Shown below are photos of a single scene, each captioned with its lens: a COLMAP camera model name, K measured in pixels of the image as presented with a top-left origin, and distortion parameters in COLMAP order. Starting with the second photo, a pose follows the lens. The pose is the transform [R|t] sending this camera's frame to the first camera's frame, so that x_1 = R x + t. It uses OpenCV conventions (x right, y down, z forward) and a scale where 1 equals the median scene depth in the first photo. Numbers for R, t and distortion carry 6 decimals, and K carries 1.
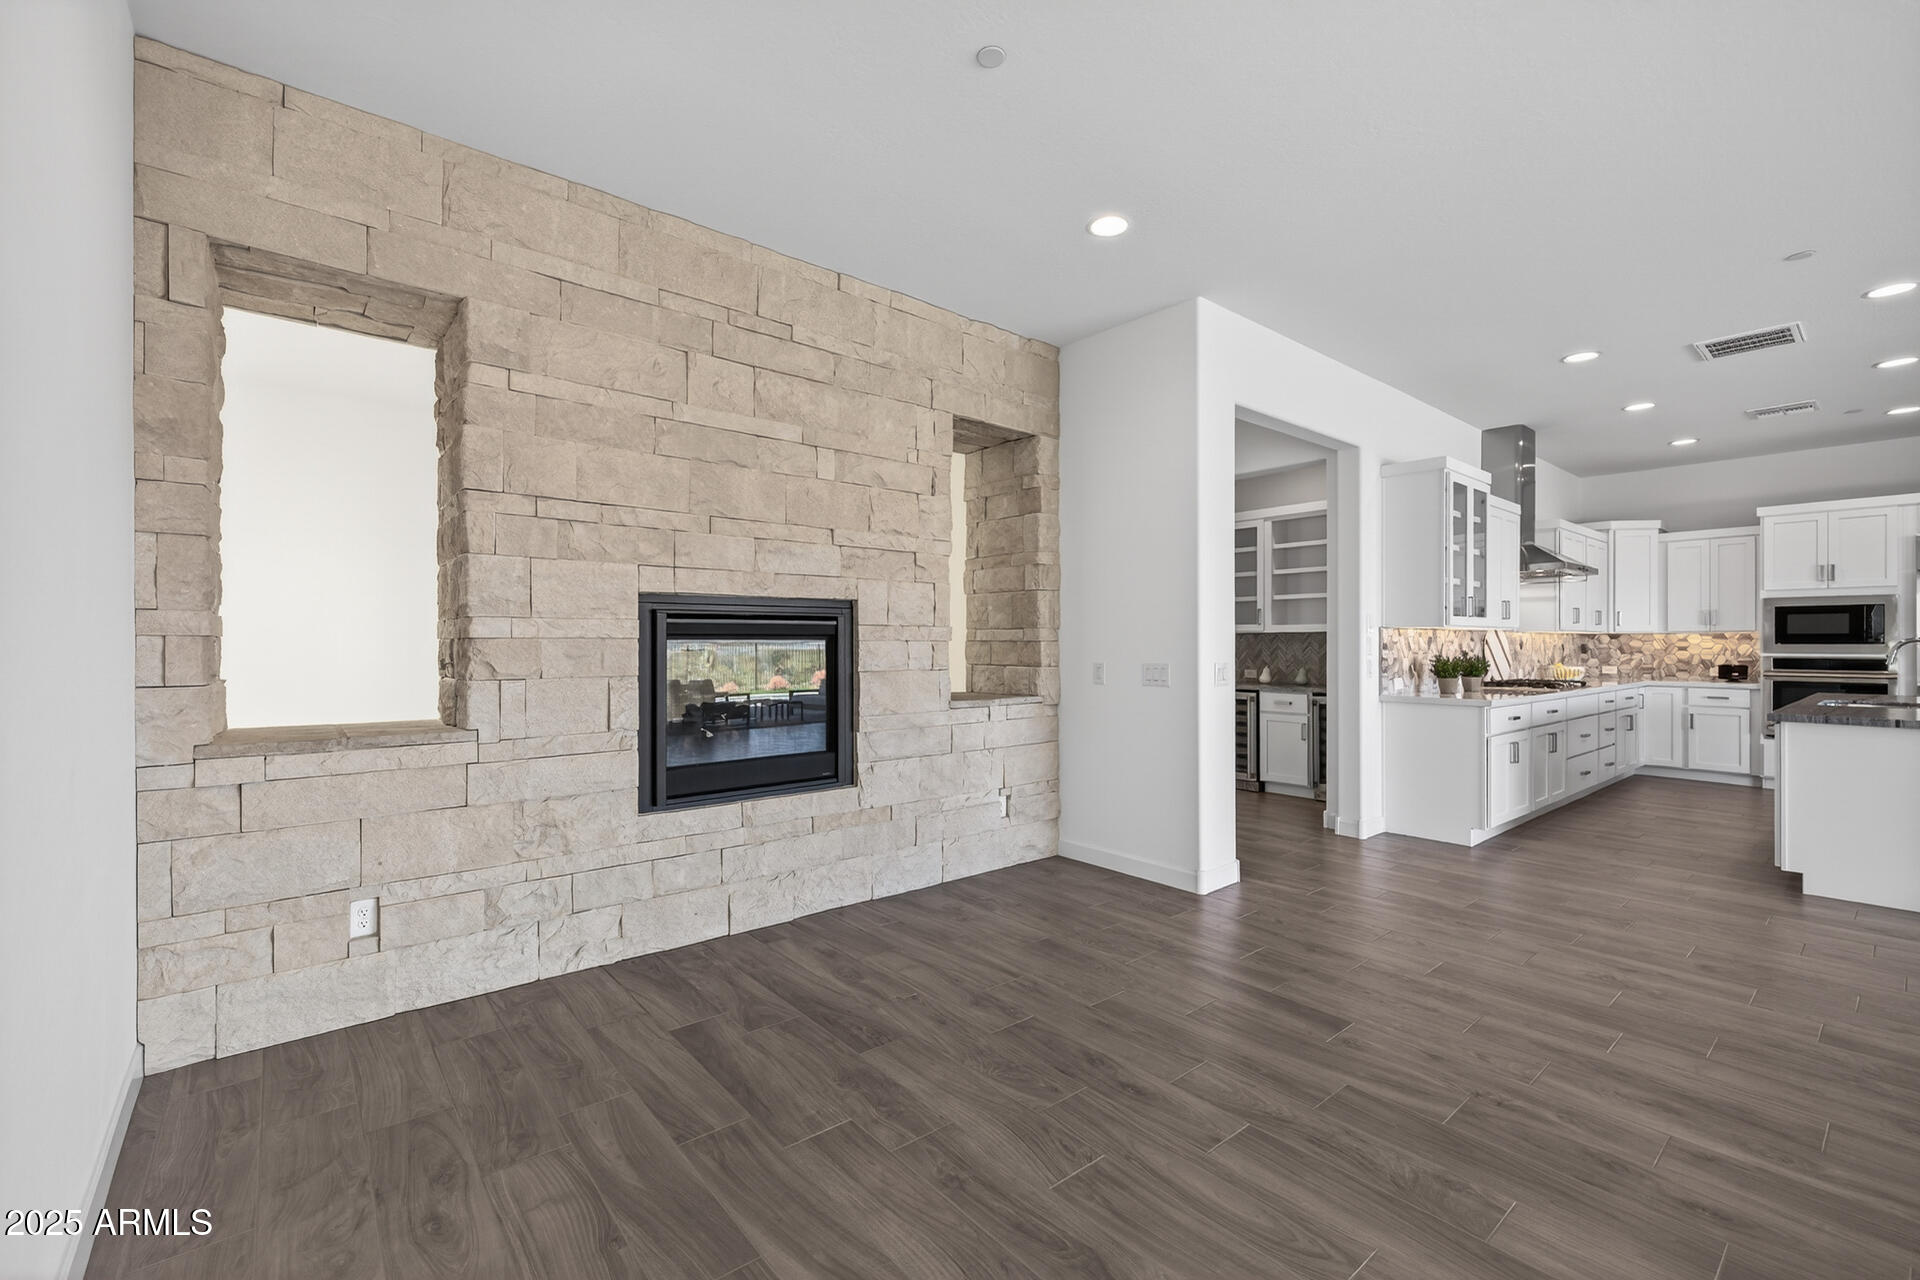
lens RADIAL K [[807.5, 0, 955.5], [0, 807.5, 643.4], [0, 0, 1]] dist [0.010326, -0.000424]
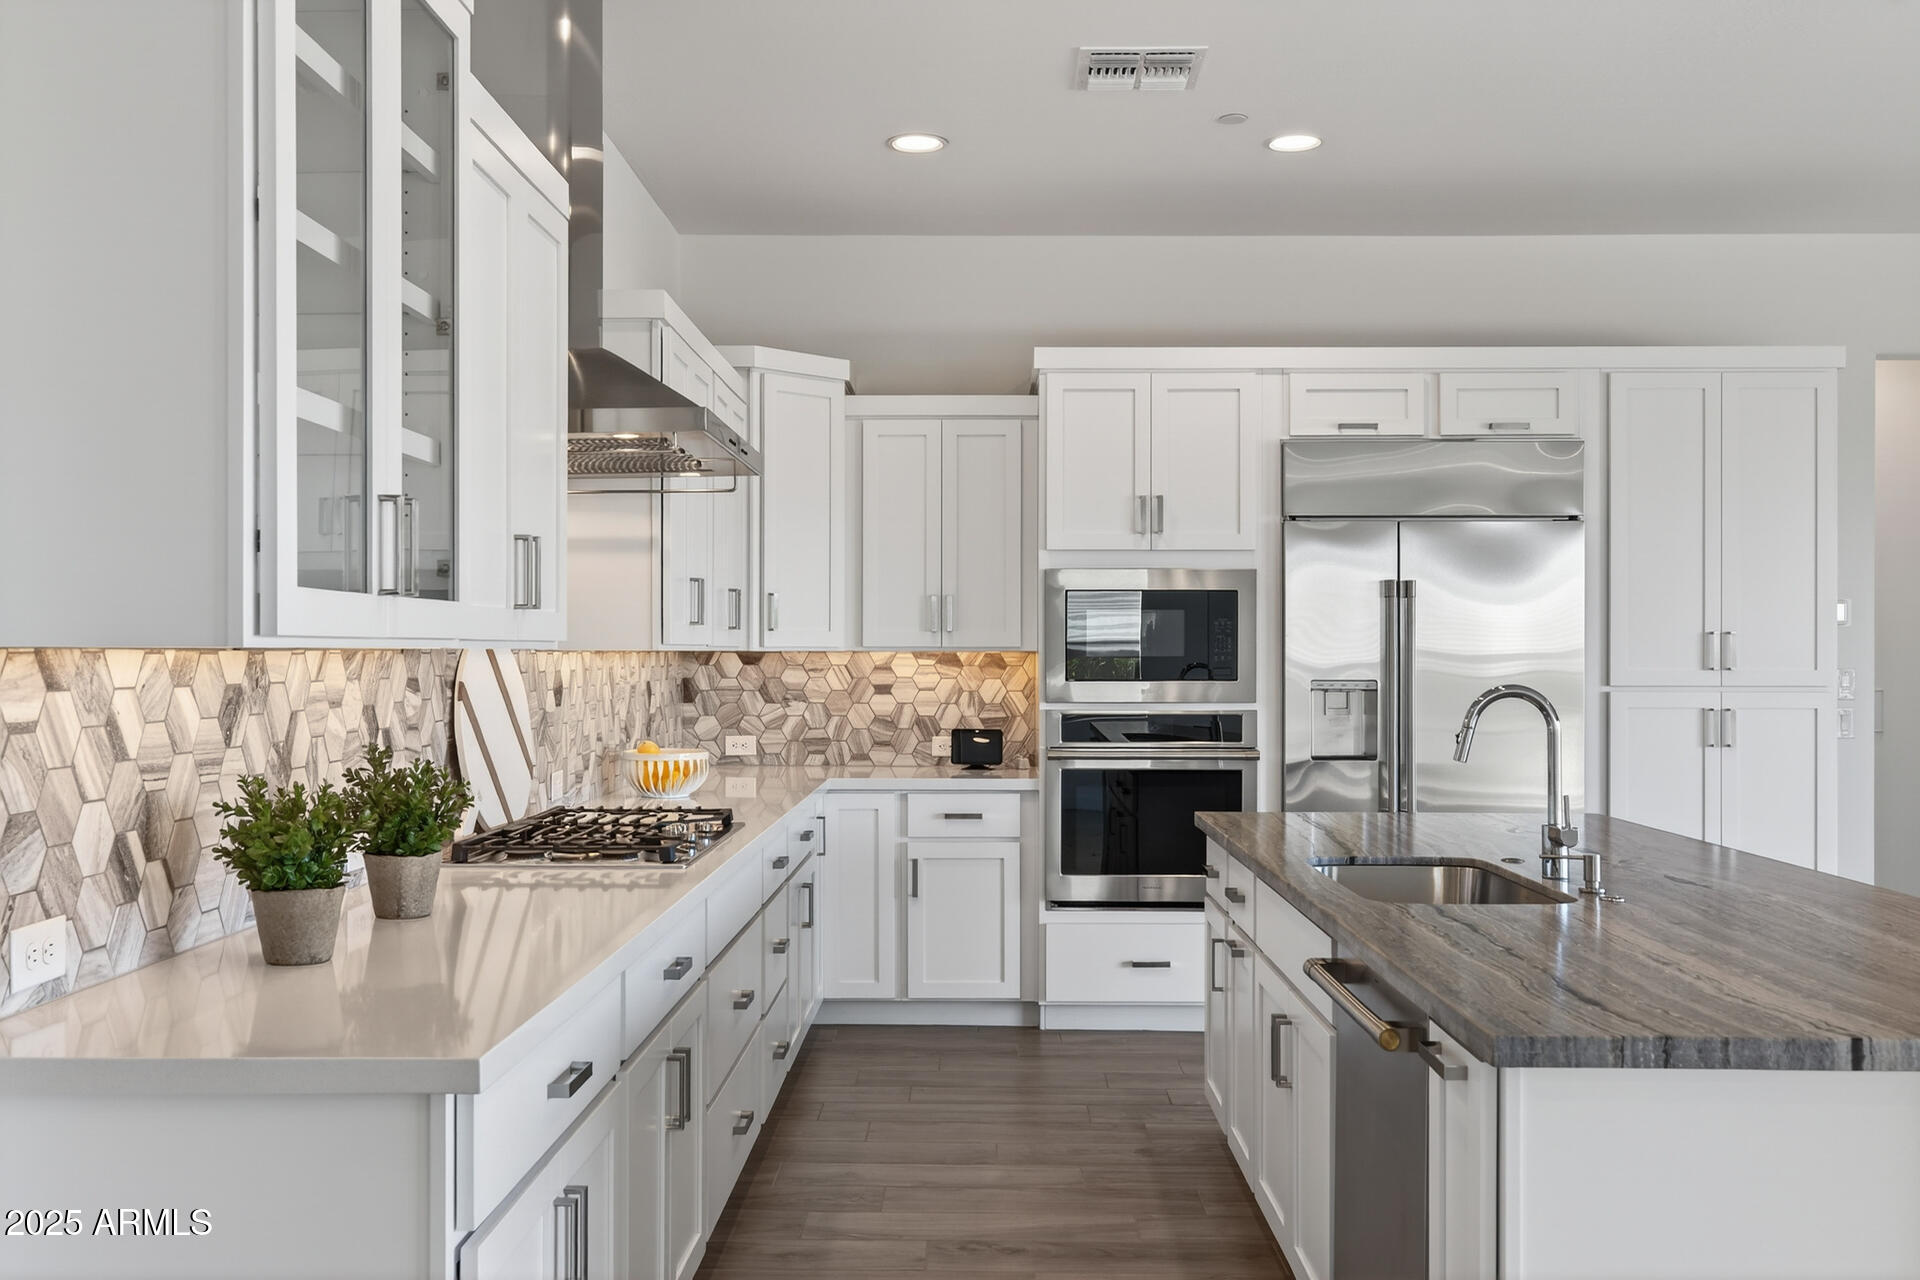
lens RADIAL K [[1718.9, 0, 951.0], [0, 1718.9, 647.8], [0, 0, 1]] dist [-0.018137, 0.002553]
pose [[0.658180, 0.000378, 0.752861, 0.310765], [0.000710, 0.999999, -0.001122, -0.014883], [-0.752860, 0.001273, 0.658179, 0.468762]]
